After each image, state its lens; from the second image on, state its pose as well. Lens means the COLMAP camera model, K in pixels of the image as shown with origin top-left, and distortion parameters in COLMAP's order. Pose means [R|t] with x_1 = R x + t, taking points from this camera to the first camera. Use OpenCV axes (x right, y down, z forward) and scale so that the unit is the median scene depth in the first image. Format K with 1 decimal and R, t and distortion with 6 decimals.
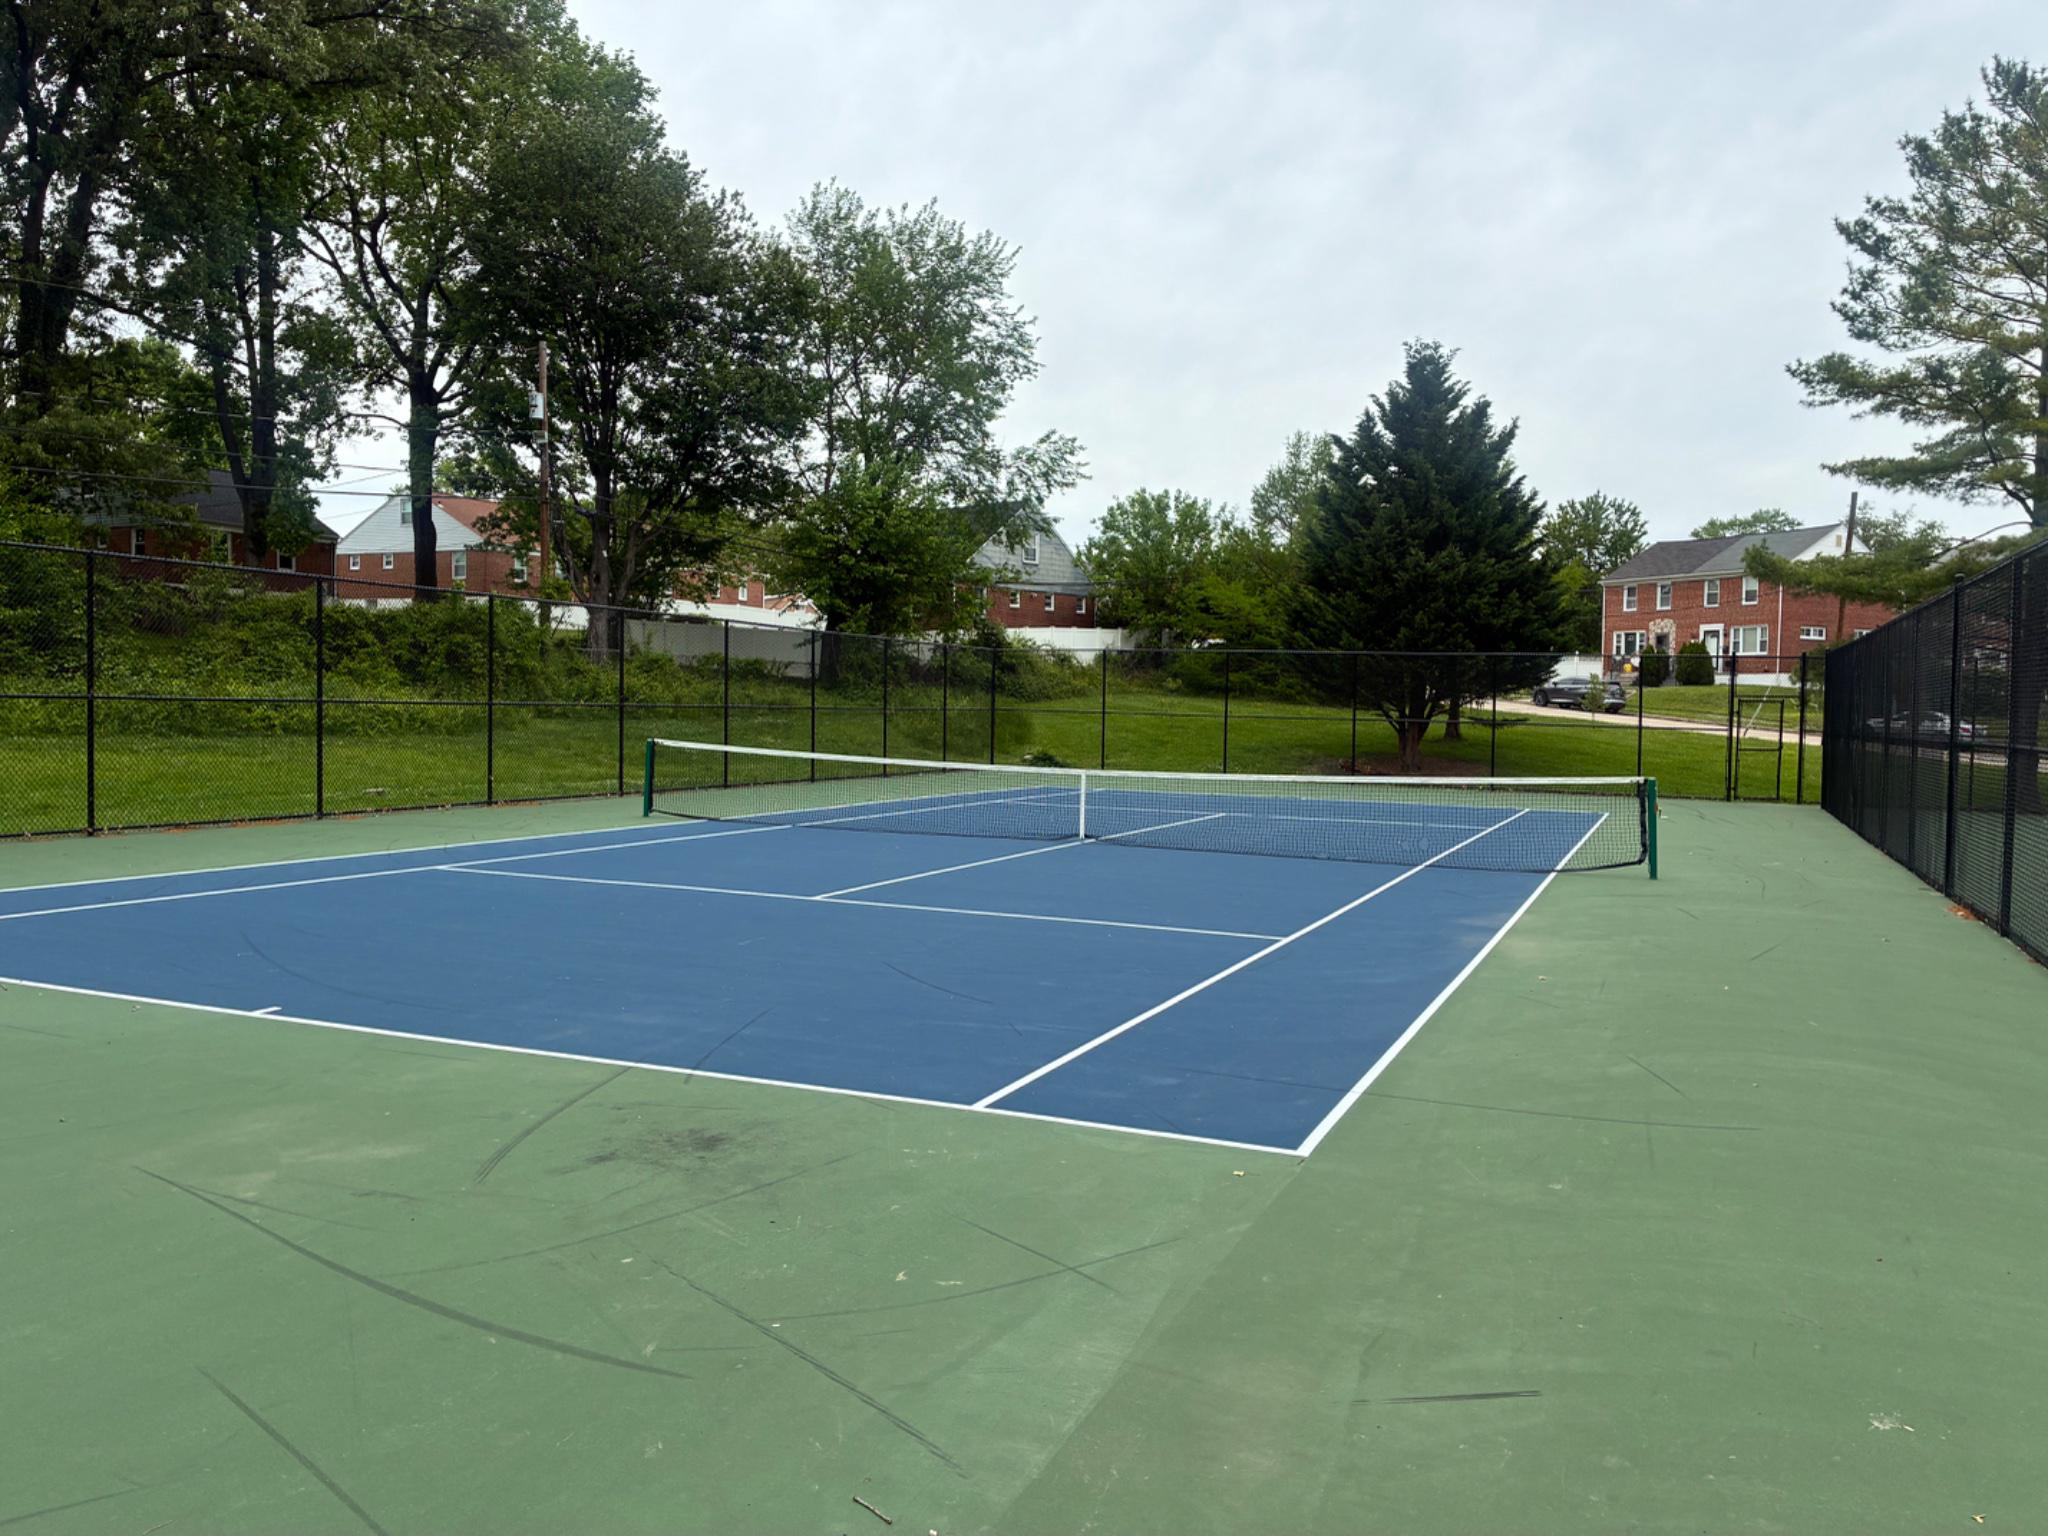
lens RADIAL K [[1522.1, 0, 1024.0], [0, 1522.1, 768.0], [0, 0, 1]] dist [0.134422, -0.172866]
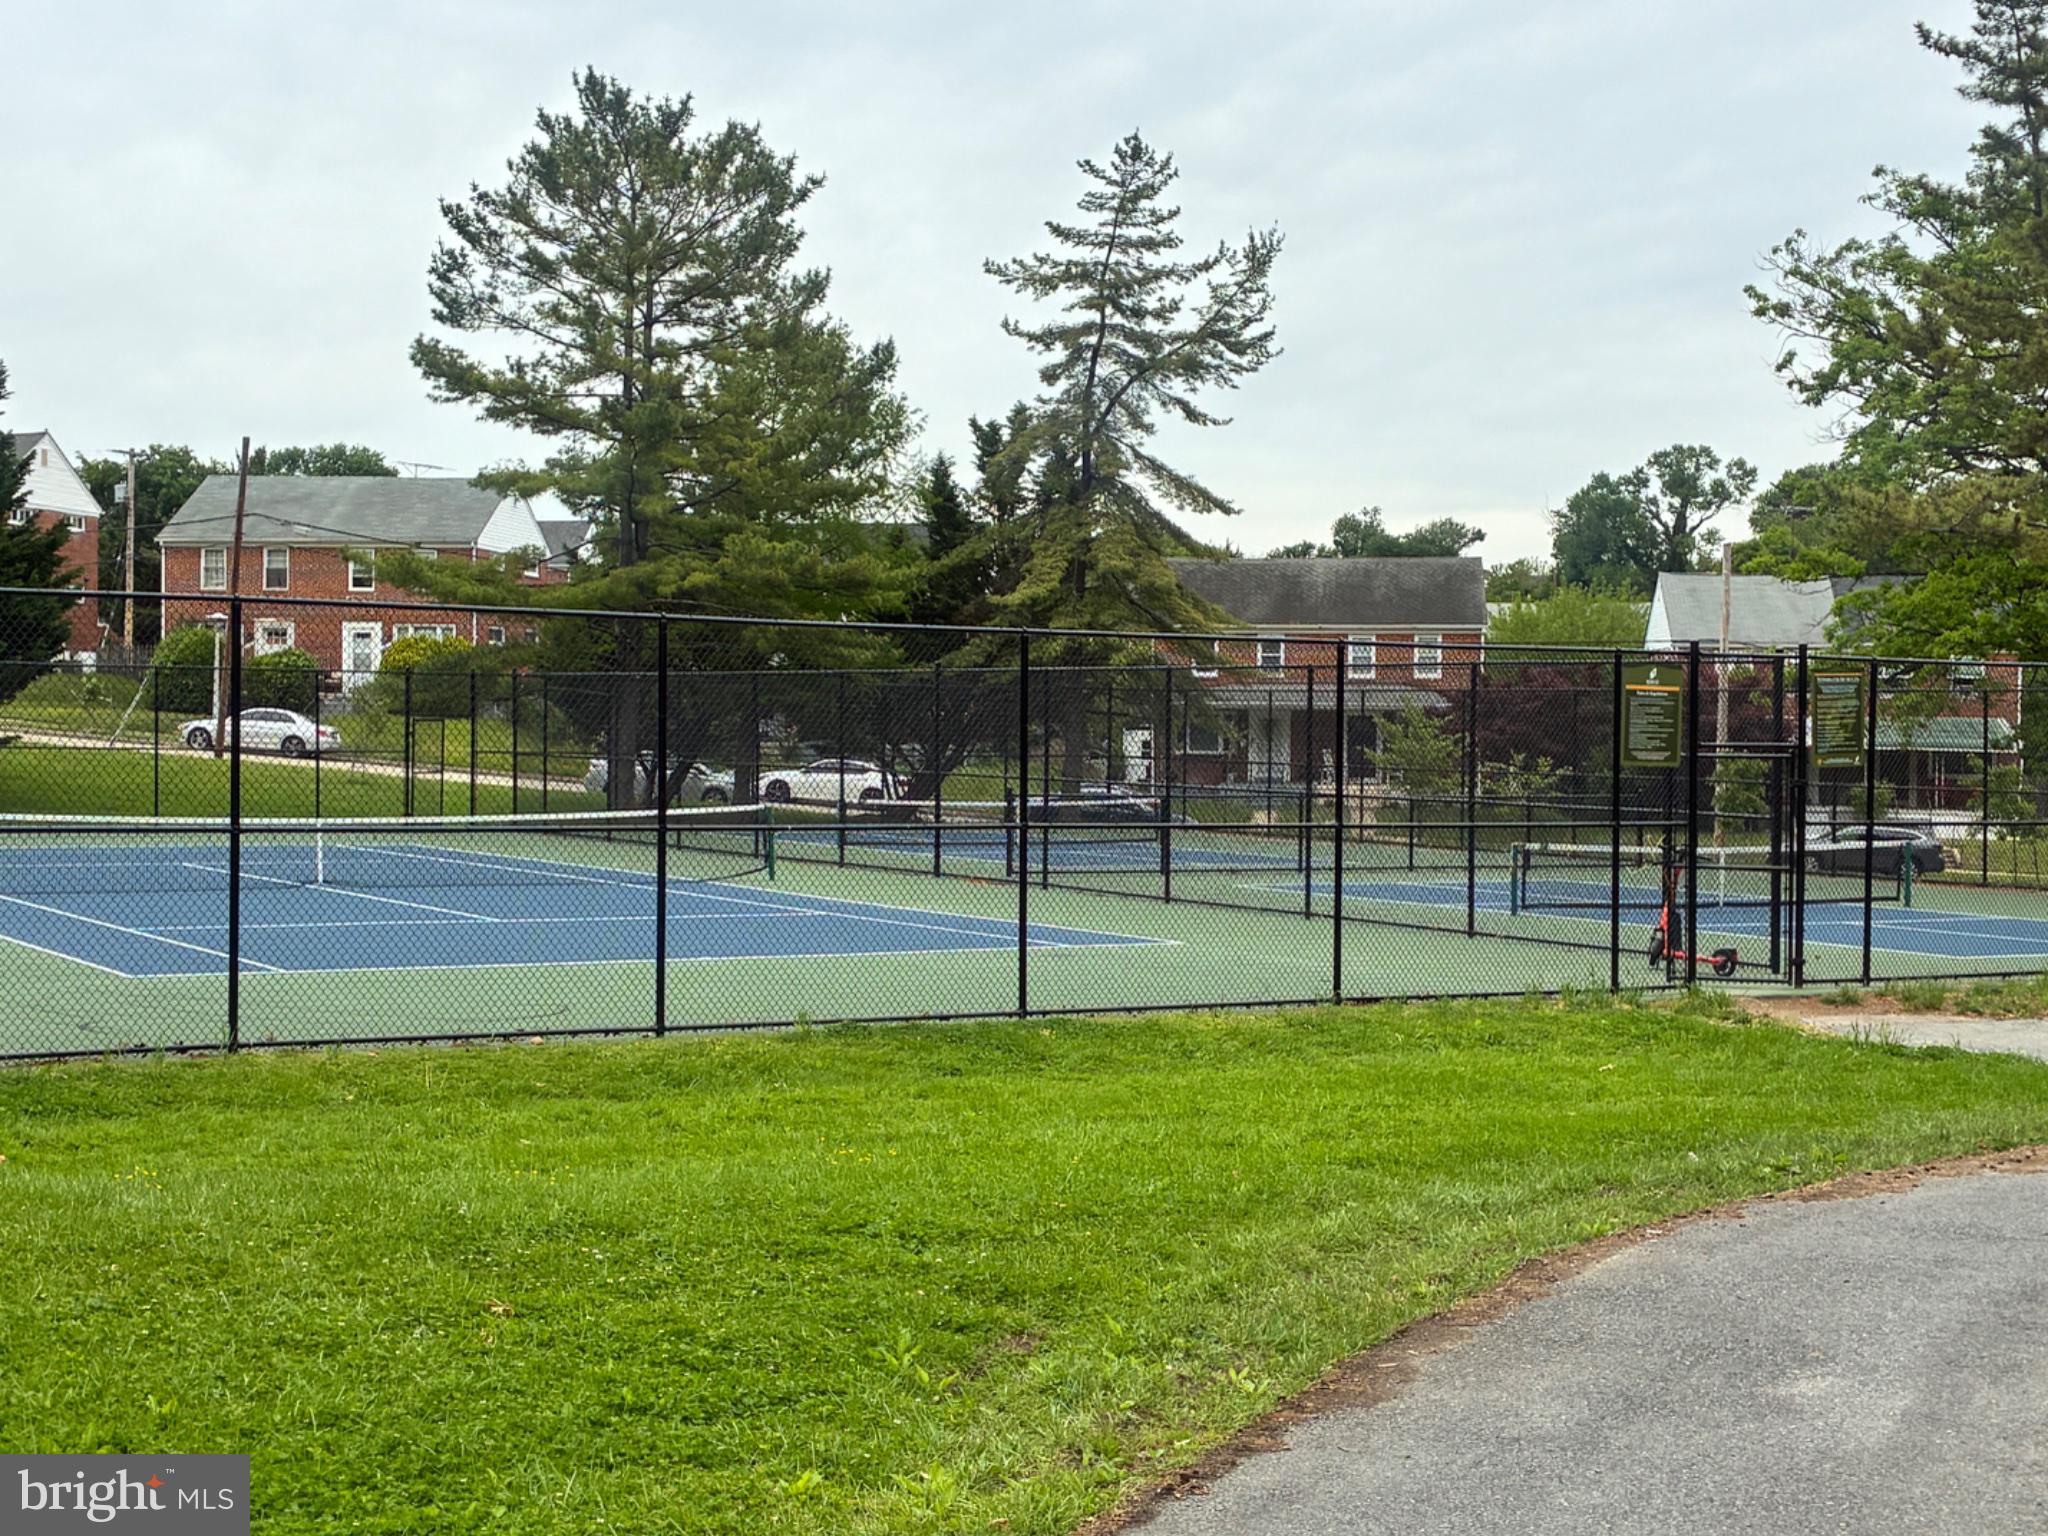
lens RADIAL K [[2954.2, 0, 1024.0], [0, 2954.2, 768.0], [0, 0, 1]] dist [0.204592, -1.069924]
pose [[0.584360, -0.025748, 0.811086, -0.745841], [0.029014, 0.999520, 0.010826, -0.022572], [-0.810976, 0.017206, 0.584827, -0.322755]]
